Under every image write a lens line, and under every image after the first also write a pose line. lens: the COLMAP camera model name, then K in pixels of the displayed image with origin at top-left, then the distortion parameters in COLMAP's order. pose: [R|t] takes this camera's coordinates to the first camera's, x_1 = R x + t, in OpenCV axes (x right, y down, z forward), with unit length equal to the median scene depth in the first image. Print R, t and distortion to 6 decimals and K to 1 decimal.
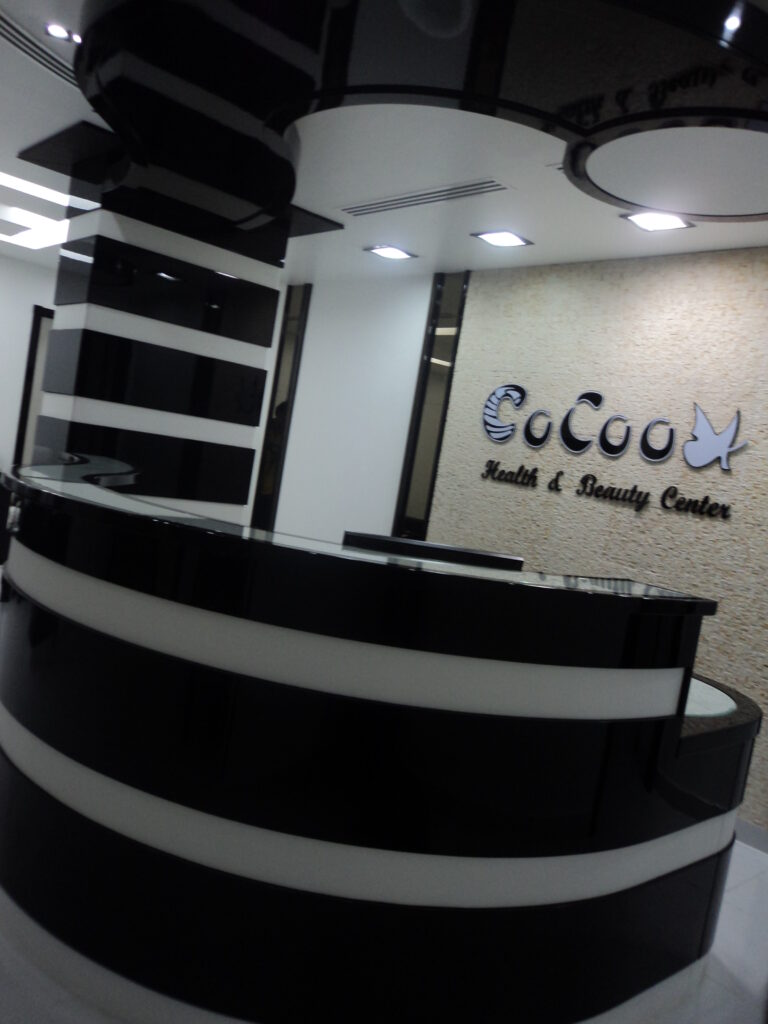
lens RADIAL K [[833.5, 0, 384.2], [0, 833.5, 509.8], [0, 0, 1]] dist [0.001712, 0.024387]
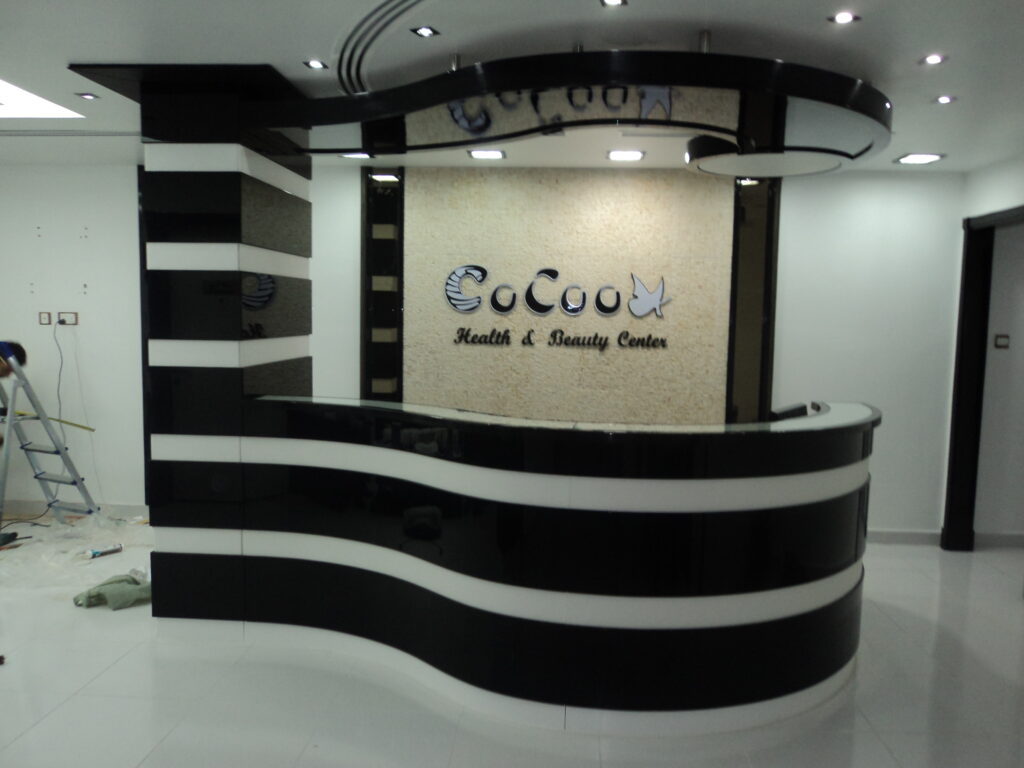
lens RADIAL K [[833.5, 0, 538.9], [0, 833.5, 392.6], [0, 0, 1]] dist [0.001712, 0.024387]
pose [[0.694465, -0.213684, 0.687064, -0.758233], [0.139501, 0.976751, 0.162777, -0.173345], [-0.705873, -0.017197, 0.708129, 0.055662]]
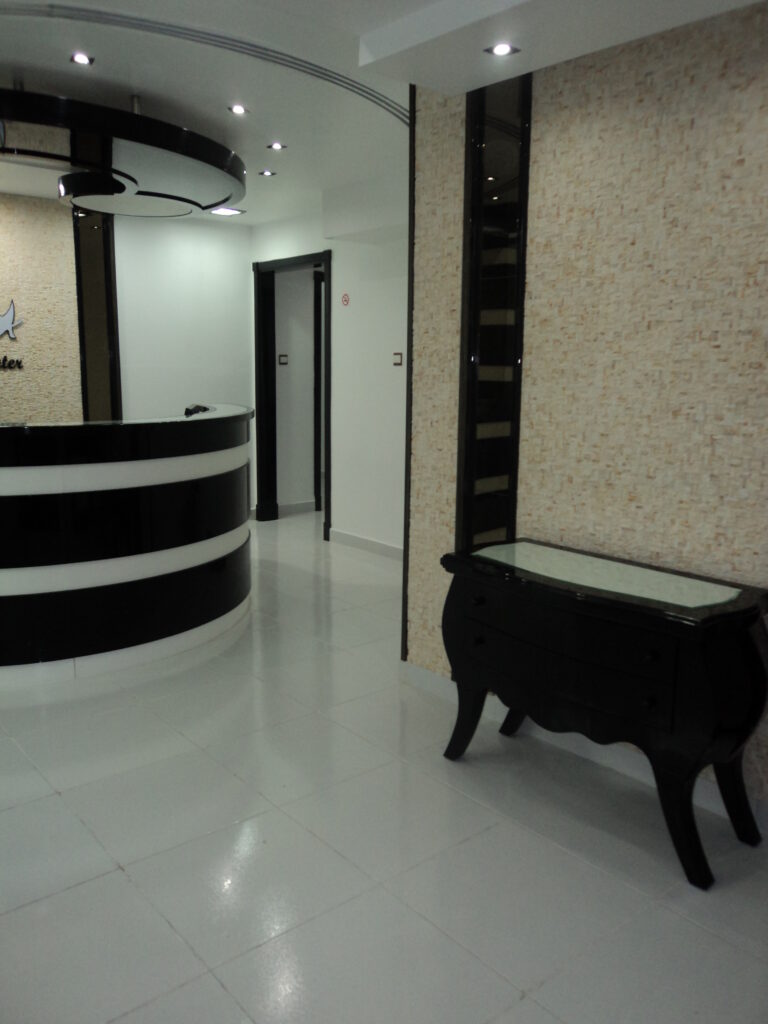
lens RADIAL K [[833.5, 0, 382.4], [0, 833.5, 508.6], [0, 0, 1]] dist [0.001712, 0.024387]
pose [[0.042435, -0.334363, 0.941489, -1.080446], [0.057237, 0.941603, 0.331824, -0.210709], [-0.997458, 0.039807, 0.059095, 0.184259]]
